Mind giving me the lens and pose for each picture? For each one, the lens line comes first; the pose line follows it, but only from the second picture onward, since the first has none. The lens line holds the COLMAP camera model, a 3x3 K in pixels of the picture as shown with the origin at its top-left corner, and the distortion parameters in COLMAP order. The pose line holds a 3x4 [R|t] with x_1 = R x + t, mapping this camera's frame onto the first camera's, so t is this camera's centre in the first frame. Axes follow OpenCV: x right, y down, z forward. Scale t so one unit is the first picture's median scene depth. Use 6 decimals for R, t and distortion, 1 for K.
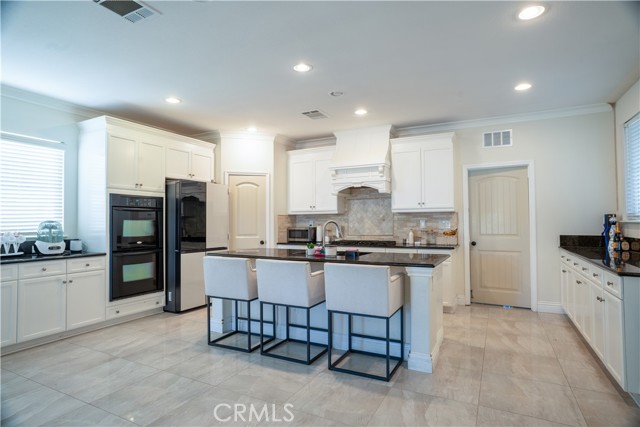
lens RADIAL K [[341.8, 0, 321.5], [0, 341.8, 217.6], [0, 0, 1]] dist [-0.028984, 0.001944]
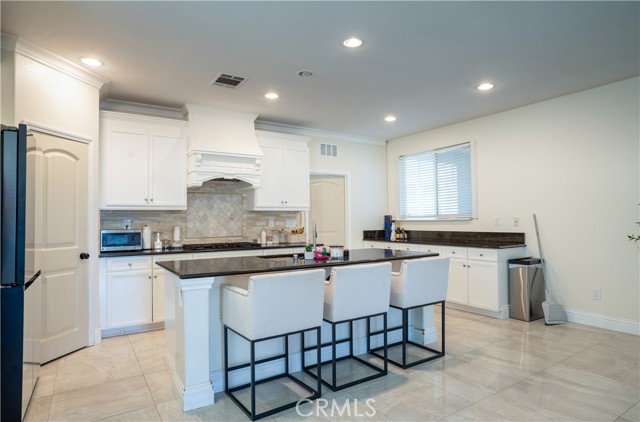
lens RADIAL K [[365.7, 0, 321.1], [0, 365.7, 208.0], [0, 0, 1]] dist [-0.031620, 0.000362]
pose [[0.496842, 0.029739, 0.867332, -0.547091], [-0.005739, 0.999503, -0.030983, 0.007031], [-0.867822, 0.010416, 0.496766, 0.364355]]
